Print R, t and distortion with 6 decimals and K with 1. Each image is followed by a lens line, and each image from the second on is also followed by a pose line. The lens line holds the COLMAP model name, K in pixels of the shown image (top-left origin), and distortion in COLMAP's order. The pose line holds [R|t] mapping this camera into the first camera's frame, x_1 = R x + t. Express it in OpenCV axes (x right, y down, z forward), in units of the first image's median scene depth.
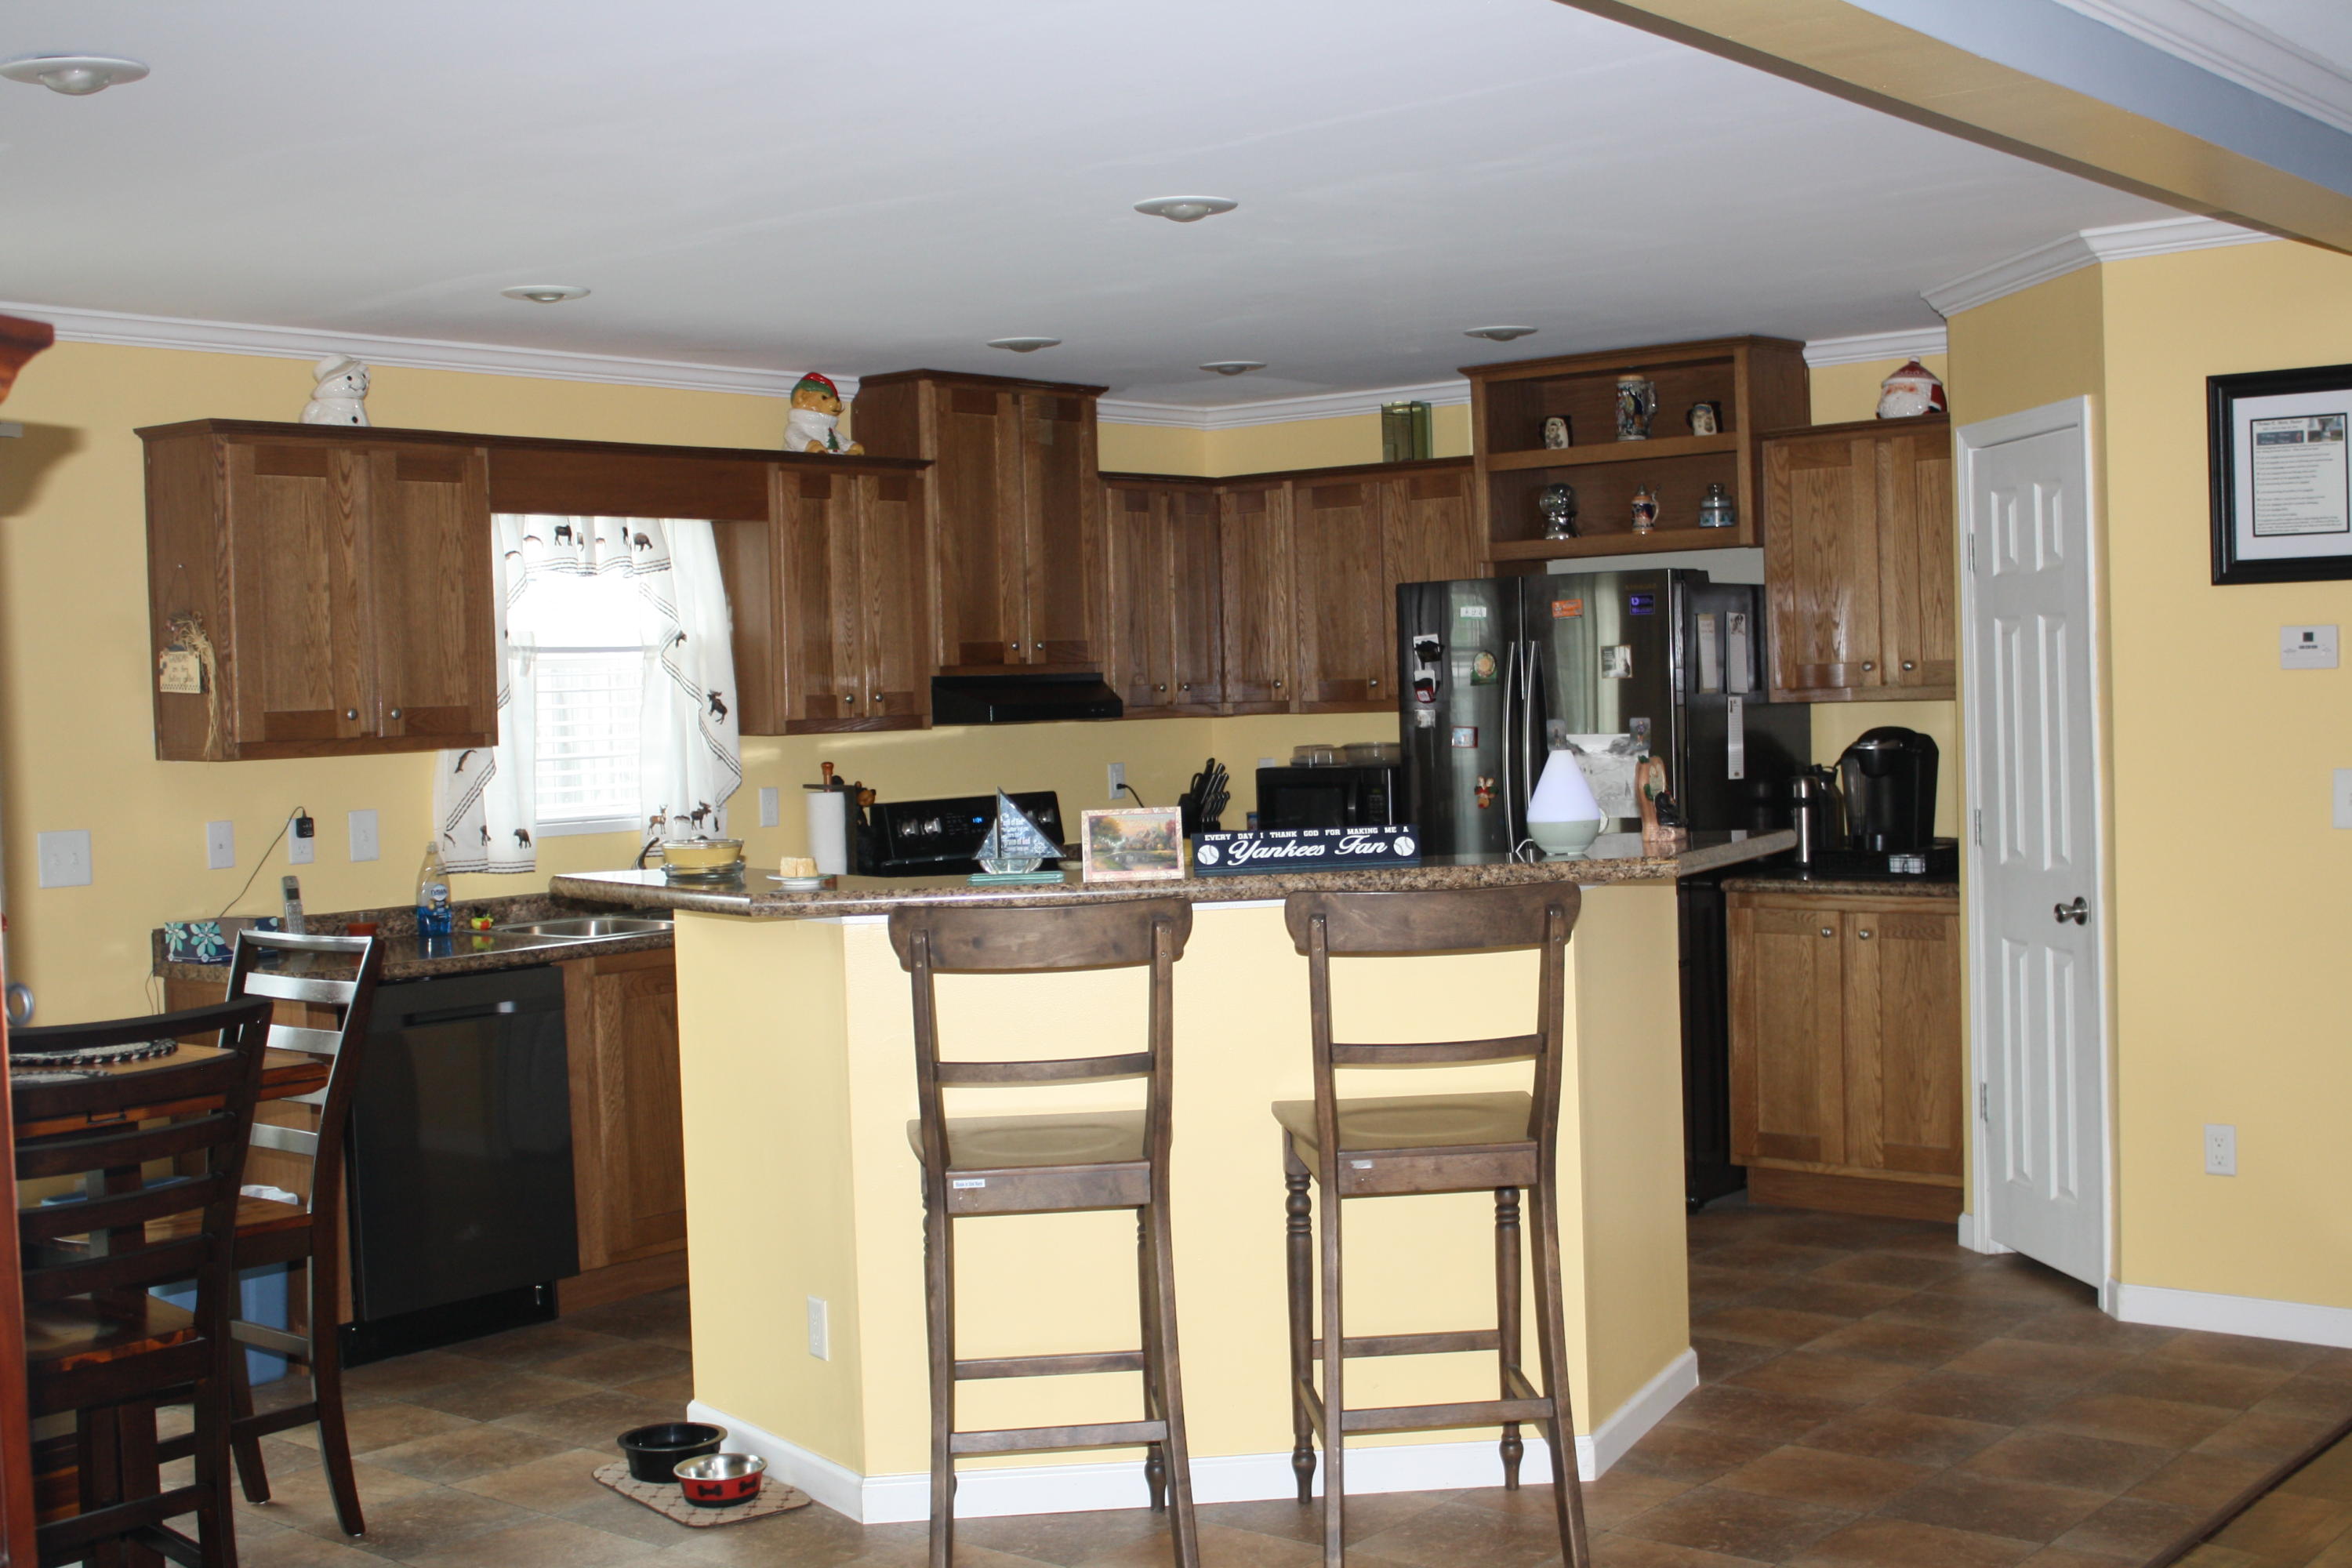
lens RADIAL K [[2779.1, 0, 1180.8], [0, 2779.1, 782.2], [0, 0, 1]] dist [-0.016520, 0.000000]
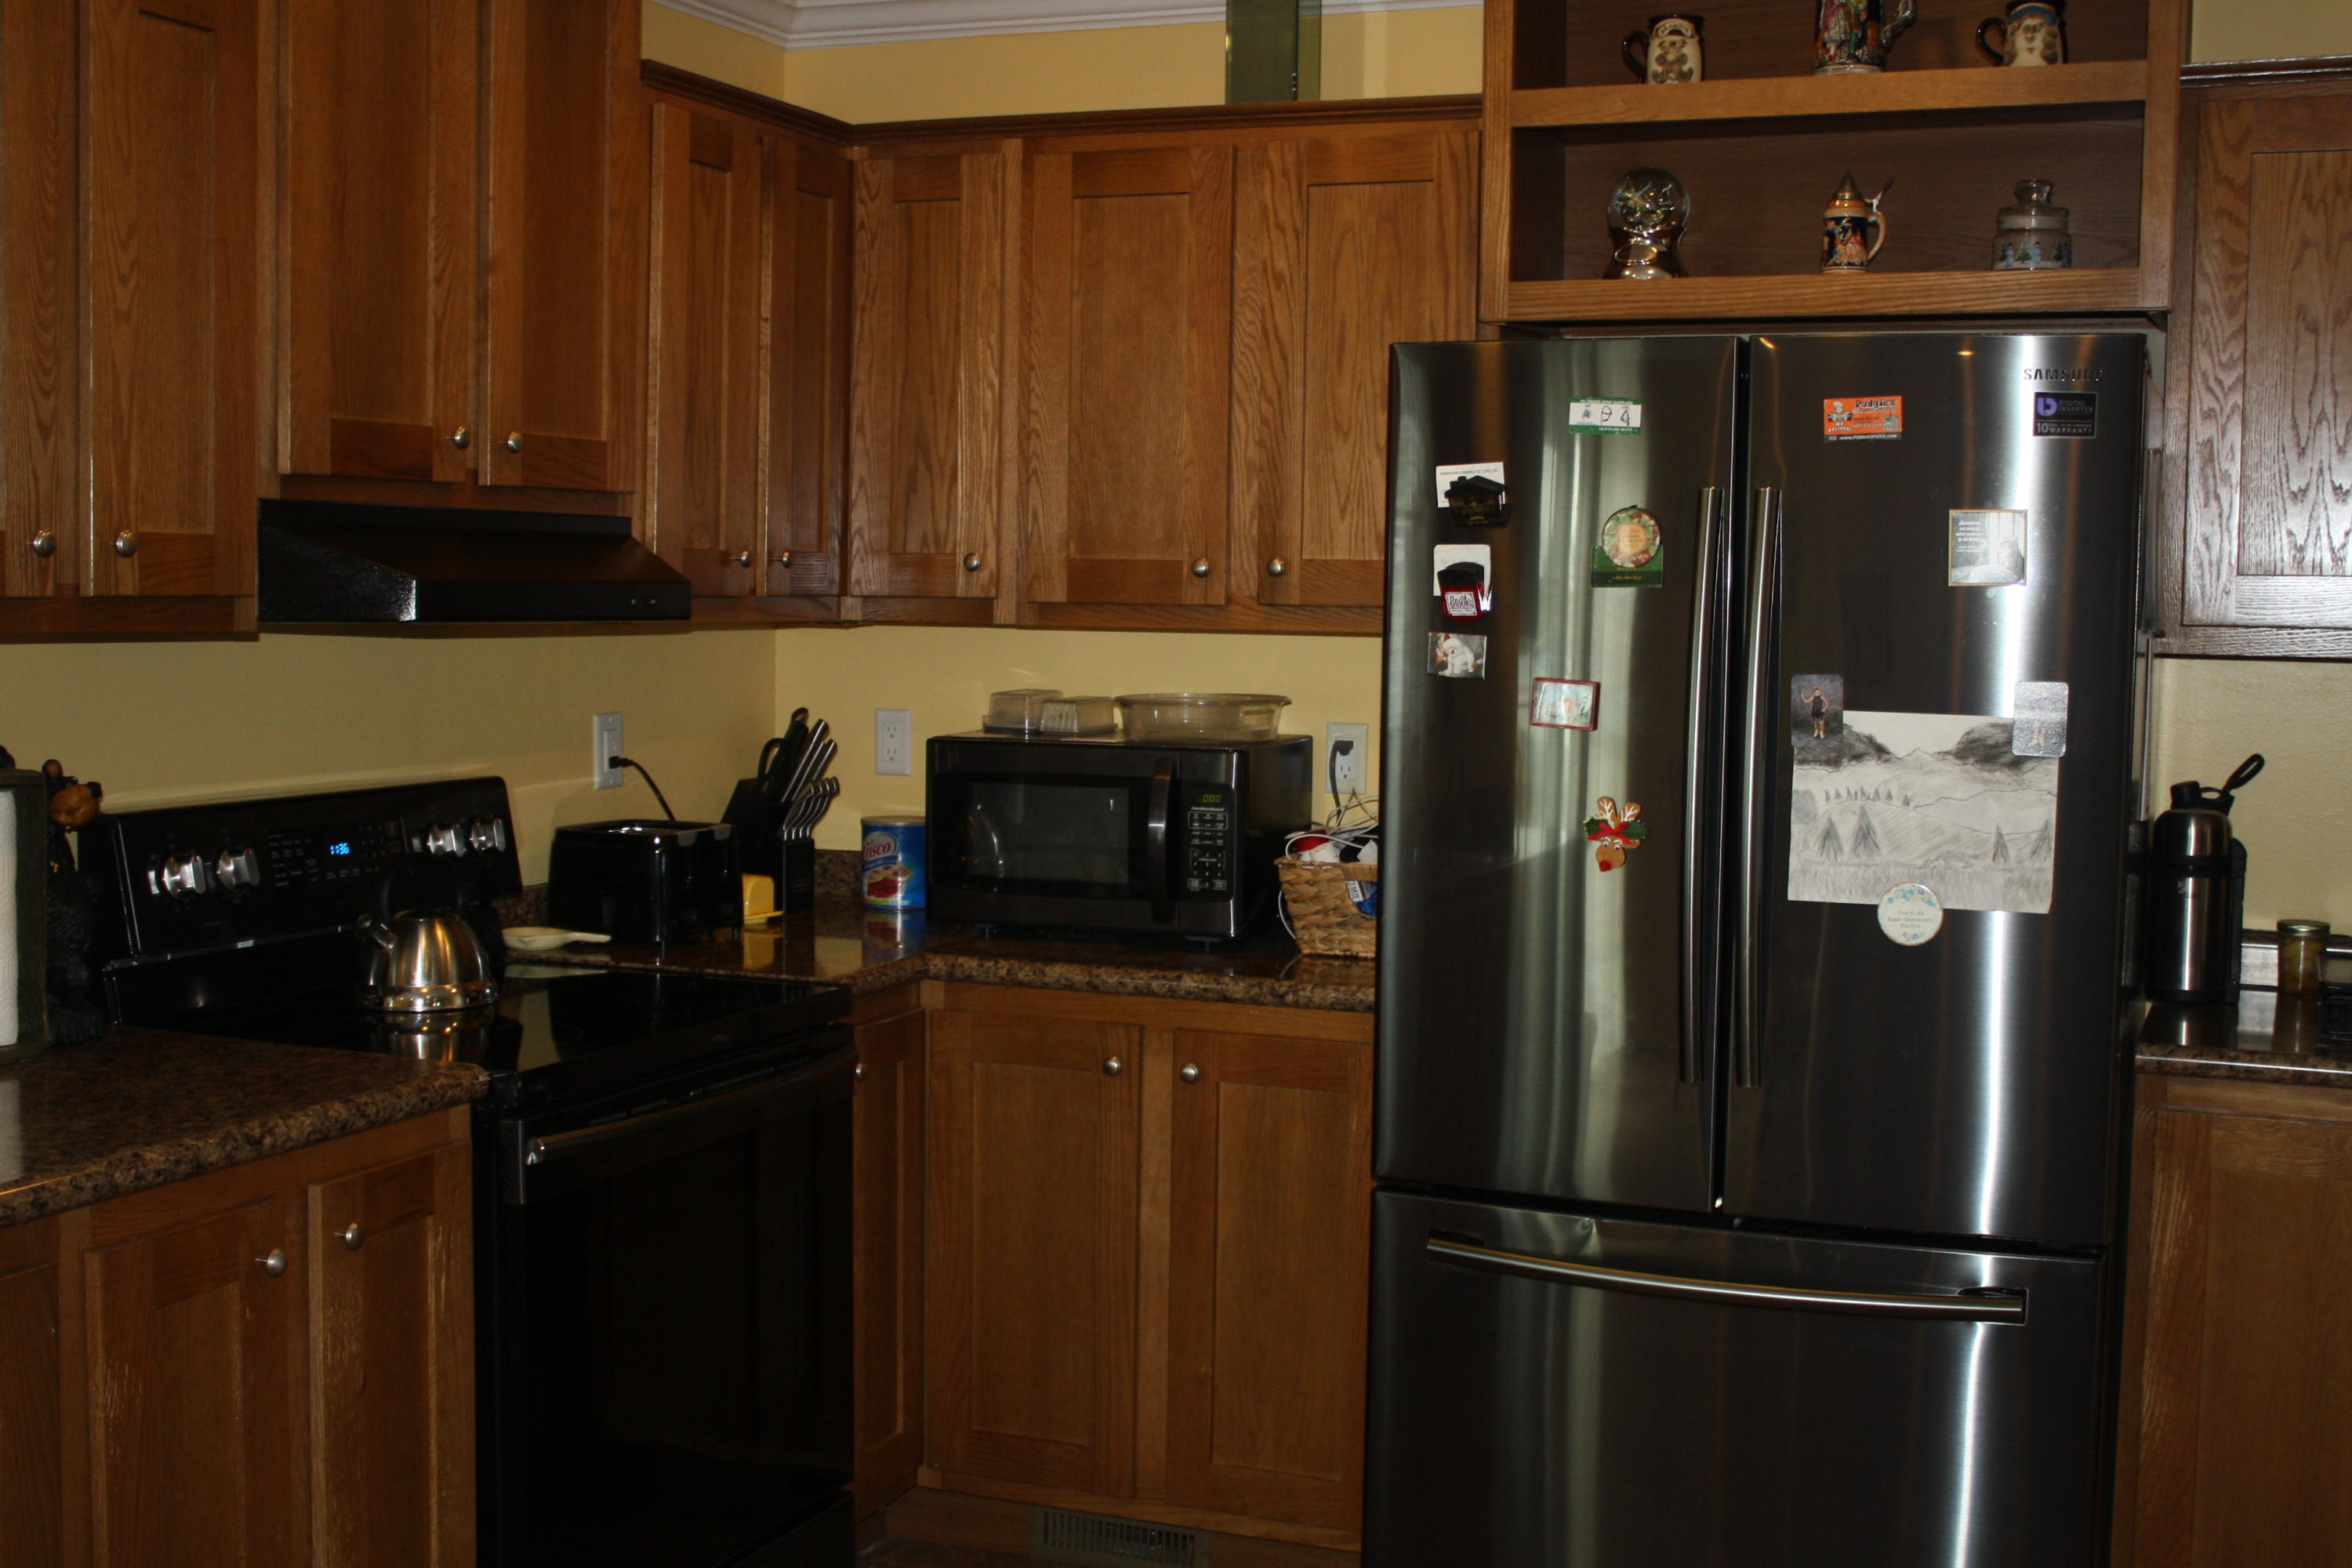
lens RADIAL K [[2779.1, 0, 1163.5], [0, 2779.1, 796.4], [0, 0, 1]] dist [-0.016520, 0.000000]
pose [[0.955305, 0.024557, 0.294601, -0.080687], [-0.036665, 0.998692, 0.035643, -0.014528], [-0.293340, -0.044852, 0.954955, 0.576069]]
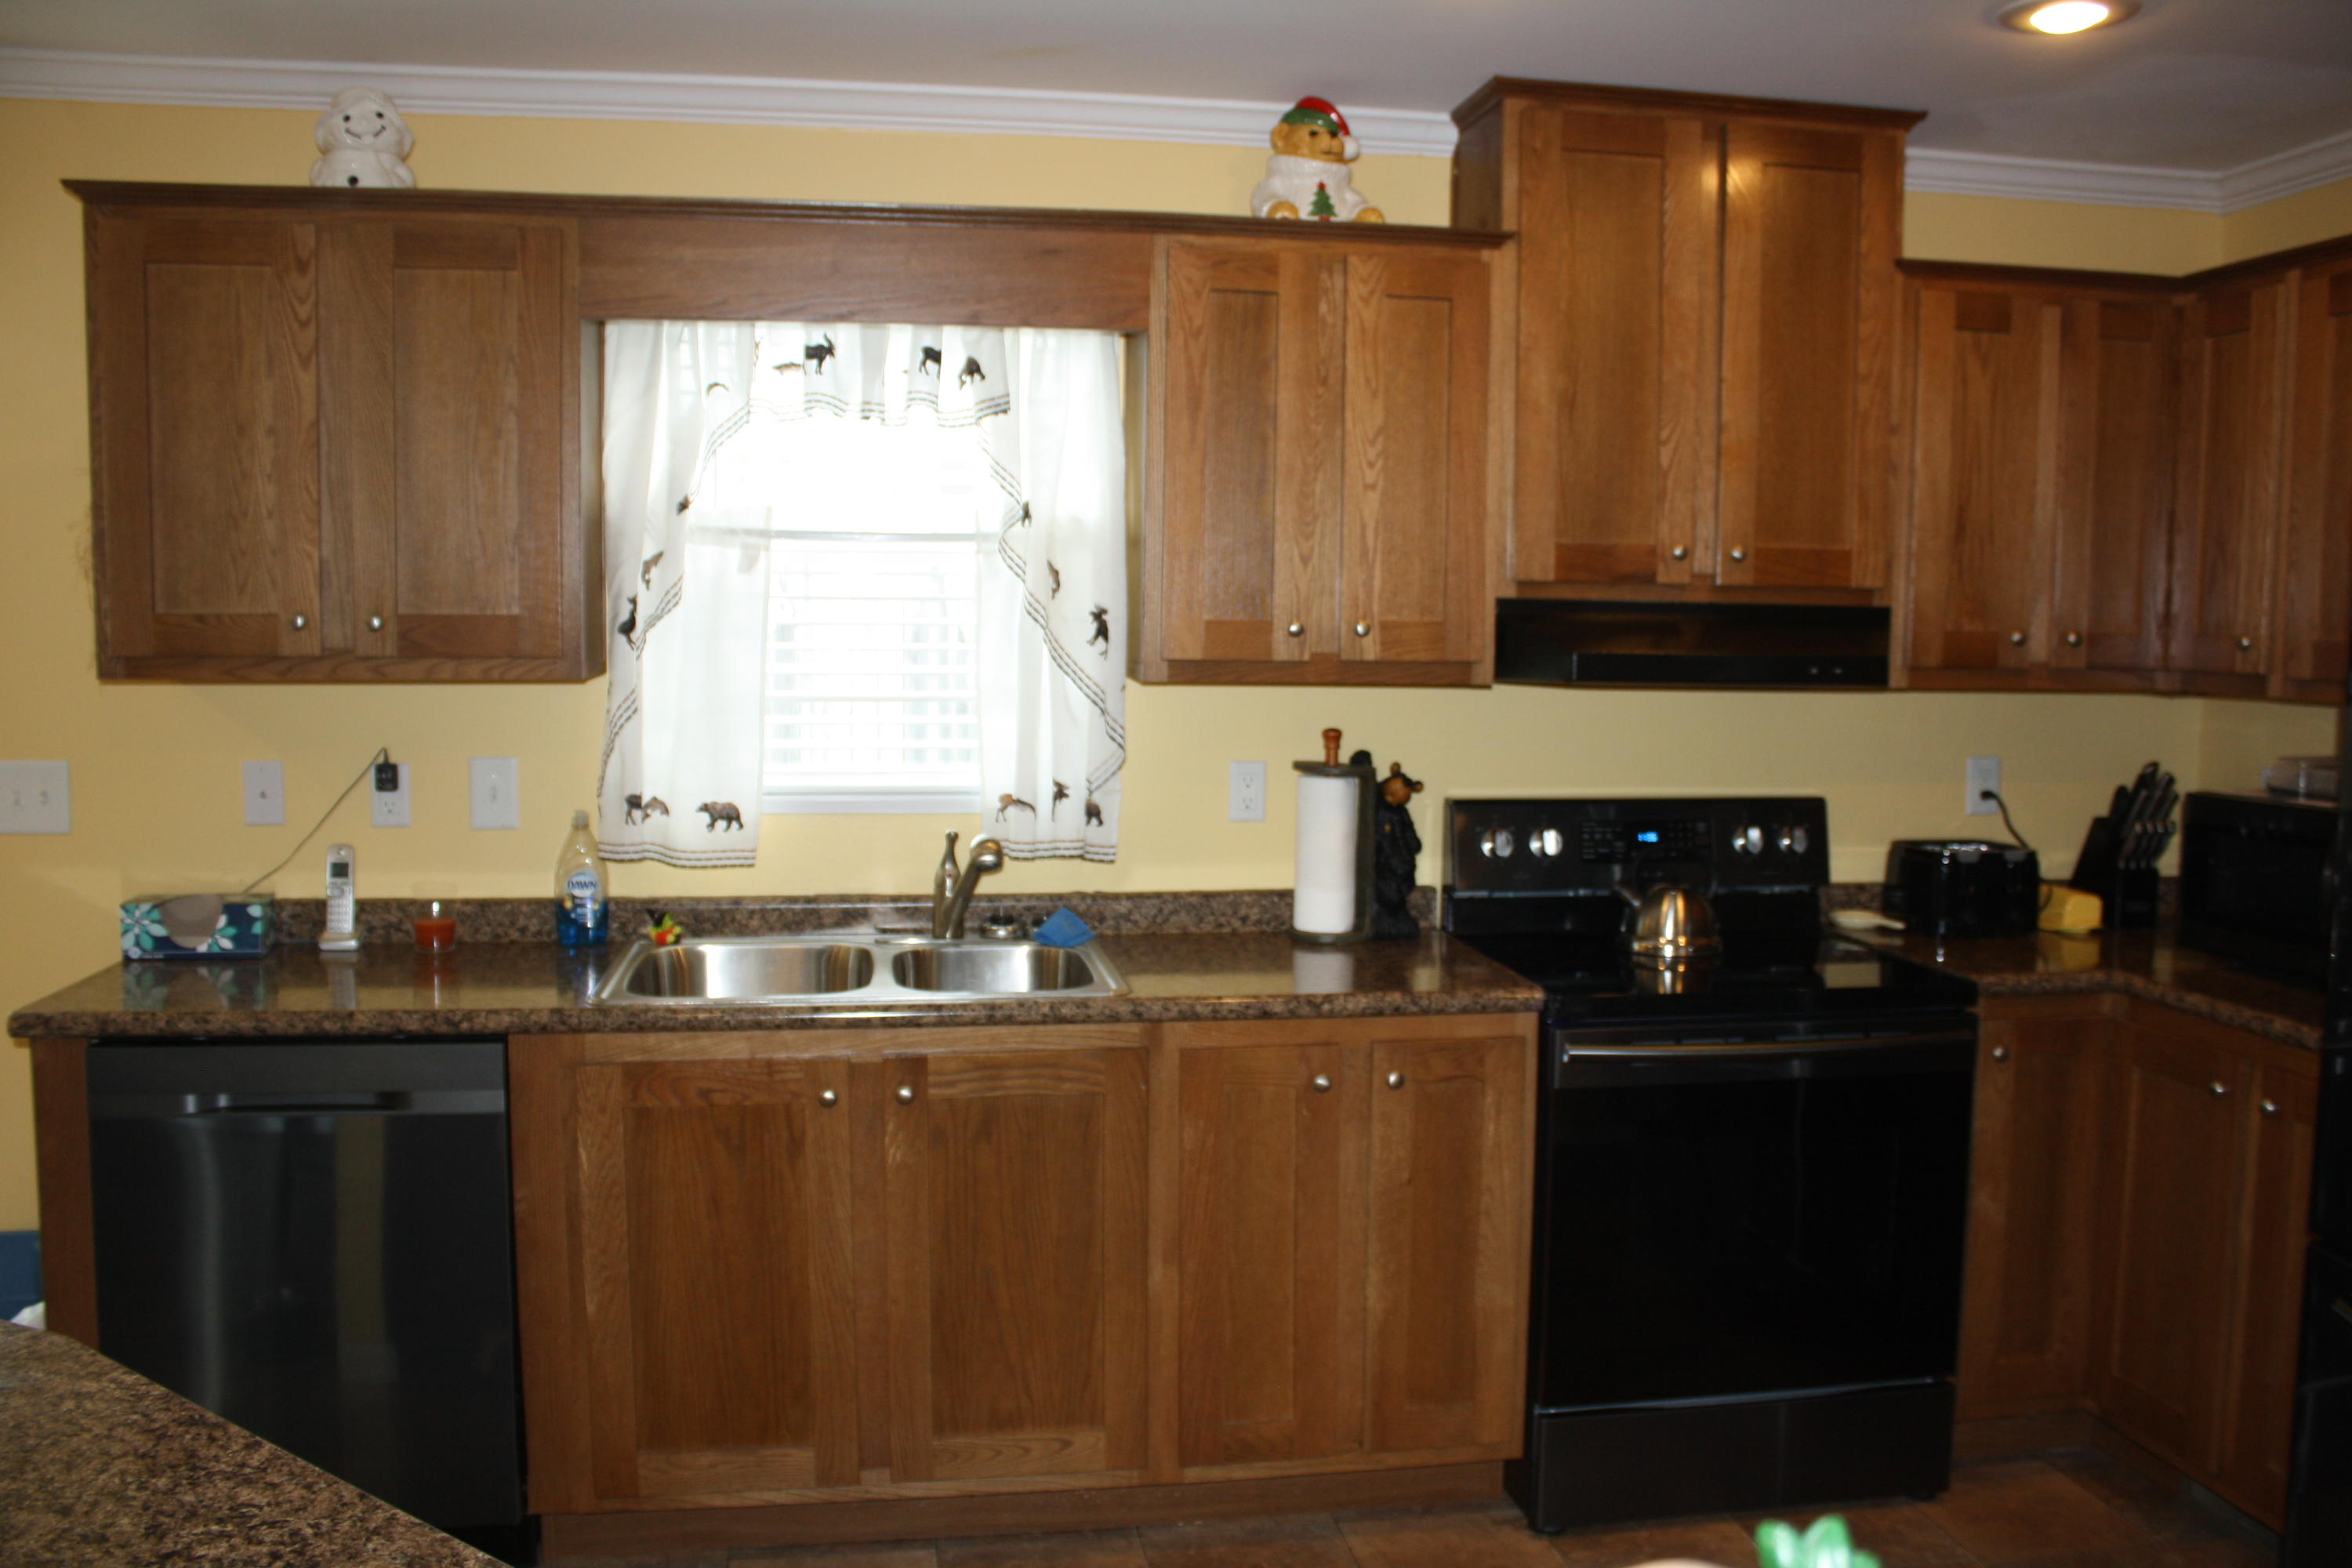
lens RADIAL K [[1953.7, 0, 1174.8], [0, 1953.7, 792.0], [0, 0, 1]] dist [-0.117796, 0.035413]
pose [[0.757730, 0.098826, -0.645042, 0.128991], [-0.057751, 0.994743, 0.084564, -0.027522], [0.650008, -0.026825, 0.759454, 0.625494]]
